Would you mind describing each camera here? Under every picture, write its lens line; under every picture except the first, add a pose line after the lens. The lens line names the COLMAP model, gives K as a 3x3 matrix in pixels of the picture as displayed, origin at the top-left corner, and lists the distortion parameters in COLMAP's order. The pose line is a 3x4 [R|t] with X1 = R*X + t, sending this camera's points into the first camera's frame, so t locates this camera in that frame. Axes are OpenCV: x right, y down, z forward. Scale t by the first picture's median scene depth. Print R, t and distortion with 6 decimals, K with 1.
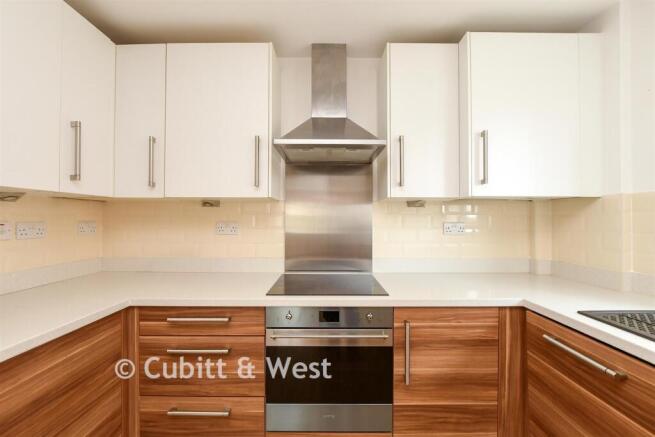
lens RADIAL K [[290.4, 0, 338.0], [0, 290.4, 218.0], [0, 0, 1]] dist [-0.010291, 0.000193]
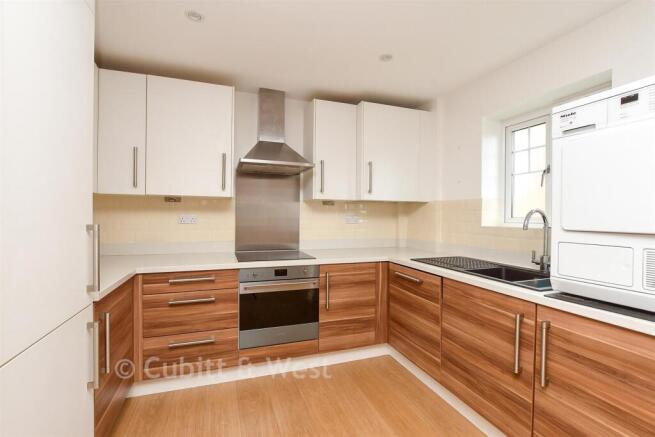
lens RADIAL K [[277.3, 0, 340.8], [0, 277.3, 219.5], [0, 0, 1]] dist [-0.010191, 0.000022]
pose [[0.941893, 0.000925, 0.335912, -0.229915], [-0.007105, 0.999827, 0.017169, 0.015169], [-0.335838, -0.018558, 0.941737, -0.545537]]
